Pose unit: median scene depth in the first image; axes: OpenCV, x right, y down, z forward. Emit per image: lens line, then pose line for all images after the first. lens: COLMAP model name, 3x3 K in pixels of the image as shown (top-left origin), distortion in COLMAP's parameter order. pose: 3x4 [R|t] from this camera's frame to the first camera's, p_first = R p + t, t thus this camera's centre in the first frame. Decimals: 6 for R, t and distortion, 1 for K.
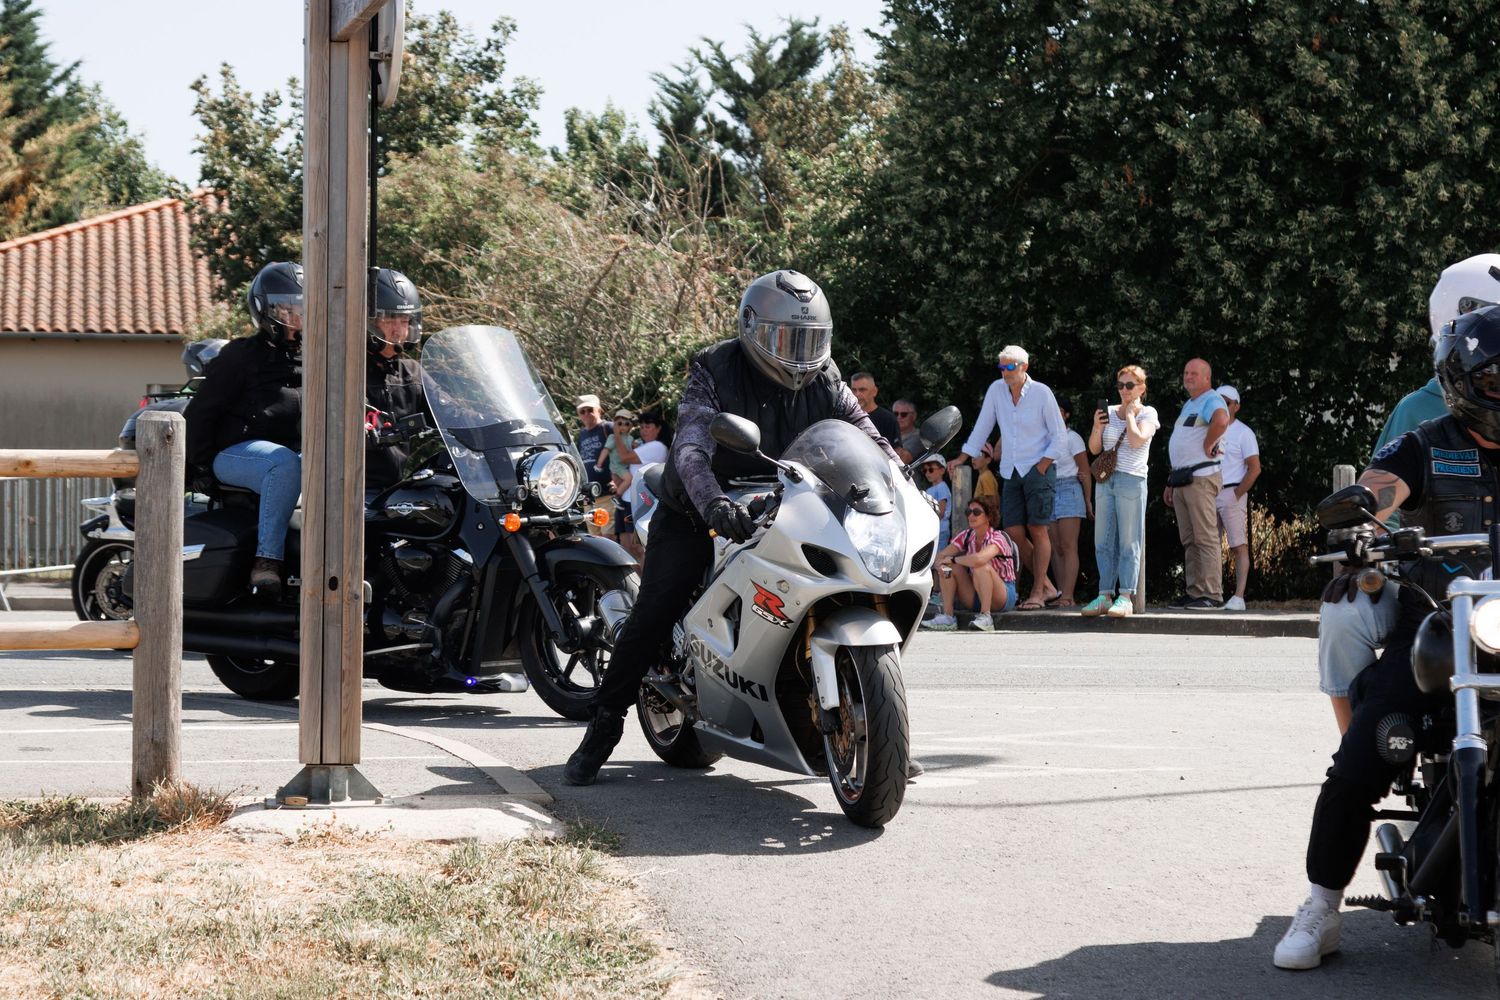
lens RADIAL K [[4144.1, 0, 755.3], [0, 4144.1, 530.2], [0, 0, 1]] dist [0.043938, 0.000000]
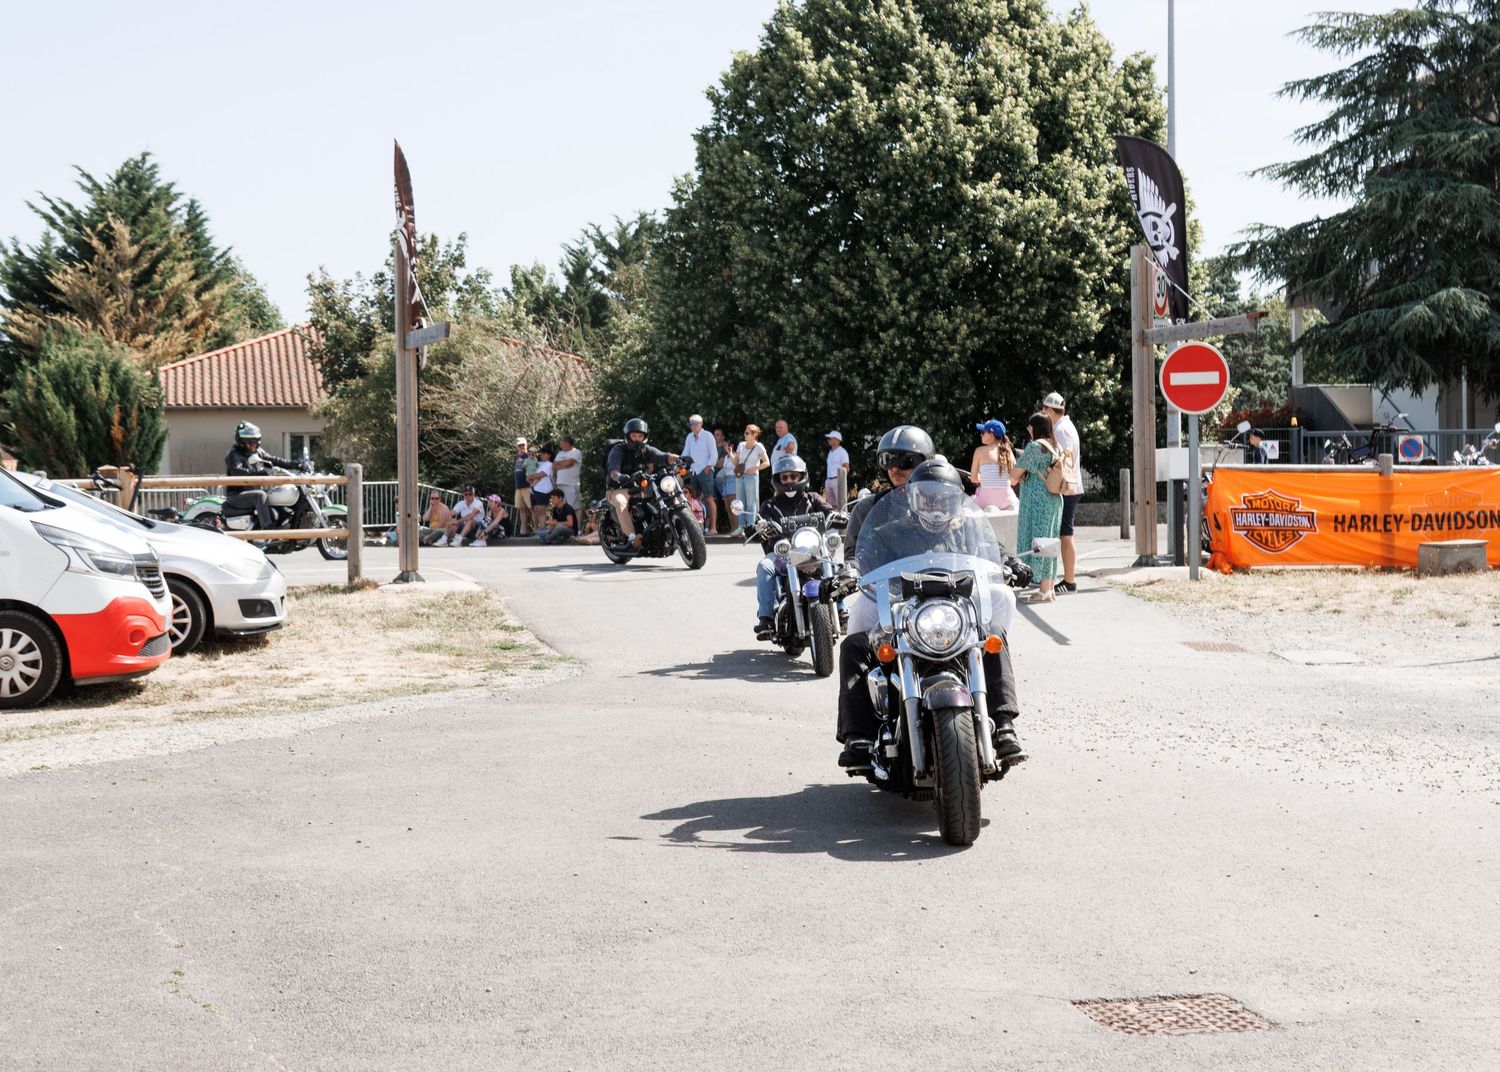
lens RADIAL K [[2916.1, 0, 748.9], [0, 2916.1, 543.6], [0, 0, 1]] dist [0.054596, 0.000000]
pose [[0.999399, -0.020722, 0.027784, 0.040778], [0.020406, 0.999724, 0.011623, 0.005541], [-0.028017, -0.011049, 0.999546, -0.523605]]
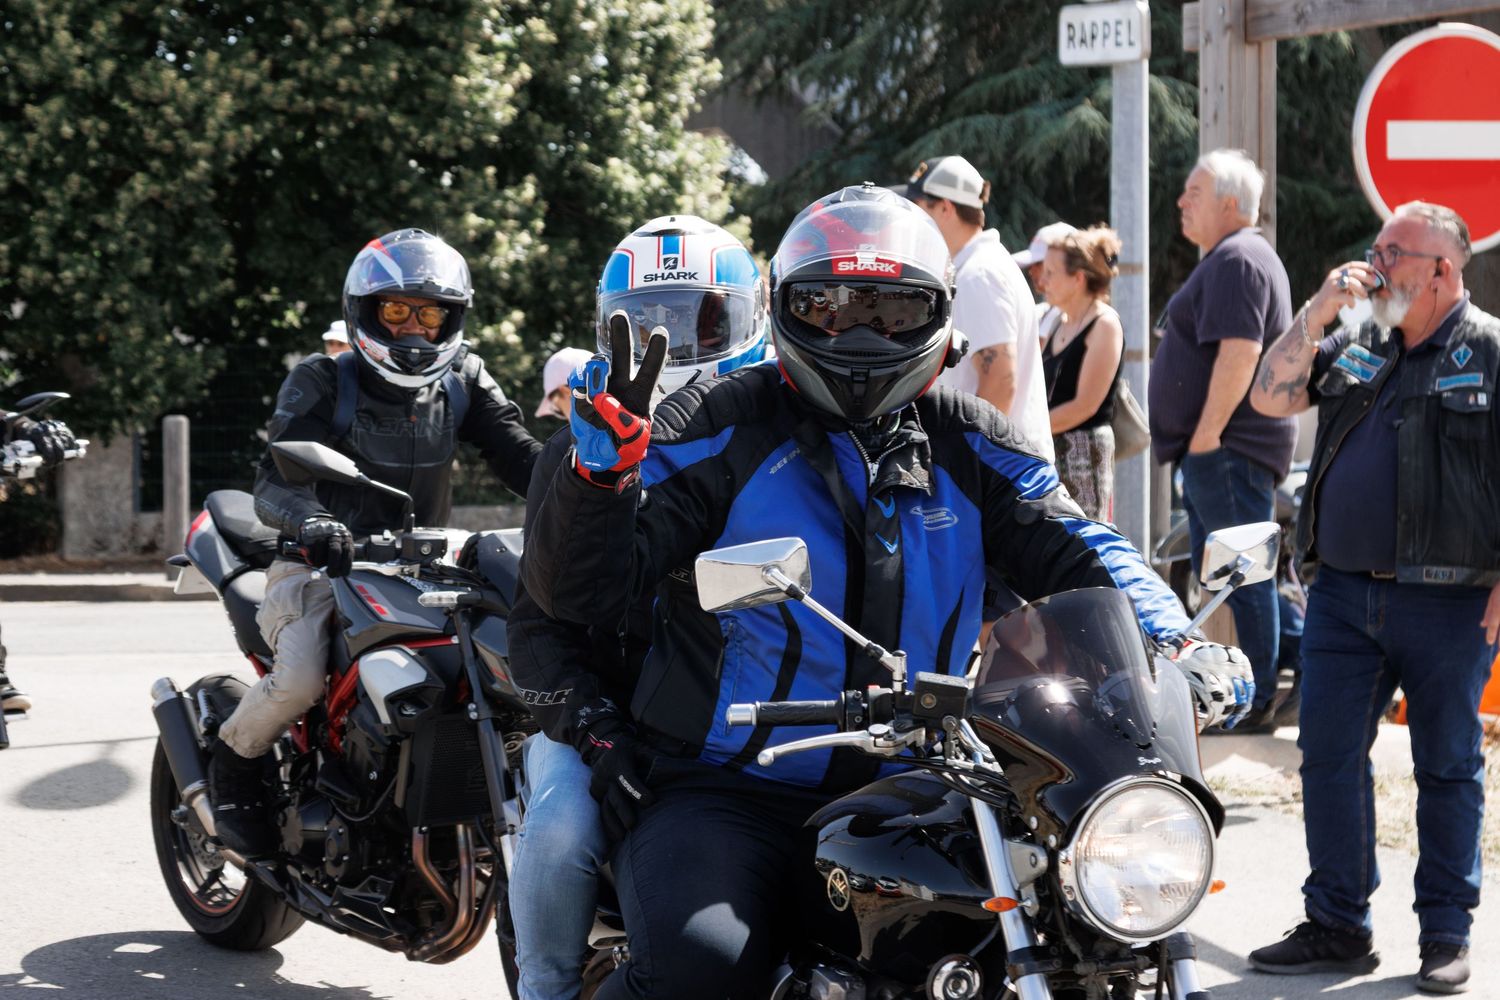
lens RADIAL K [[4847.3, 0, 747.8], [0, 4847.3, 503.3], [0, 0, 1]] dist [0.155858, 0.000000]
pose [[0.952344, -0.010743, 0.304836, -0.025046], [0.011809, 0.999929, -0.001655, 0.007544], [-0.304796, 0.005176, 0.952403, -0.102000]]
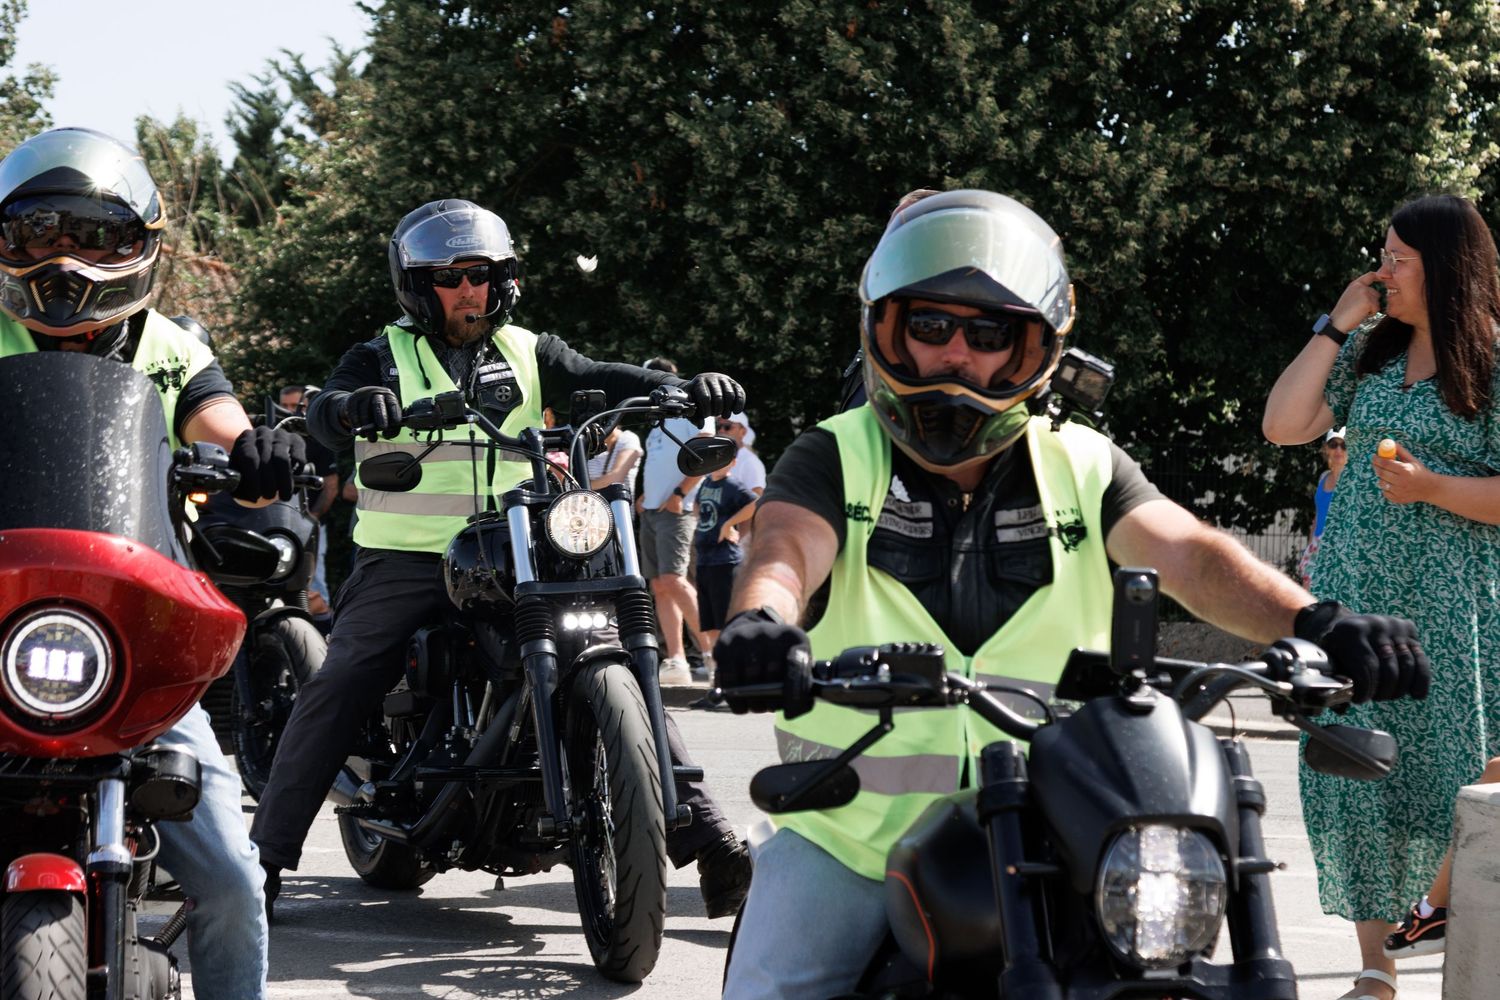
lens RADIAL K [[3977.2, 0, 761.6], [0, 3977.2, 504.4], [0, 0, 1]] dist [0.059700, 0.000000]
pose [[0.995590, 0.029302, 0.089118, 0.044105], [-0.028034, 0.999488, -0.015446, -0.003598], [-0.089525, 0.012879, 0.995901, 0.165434]]
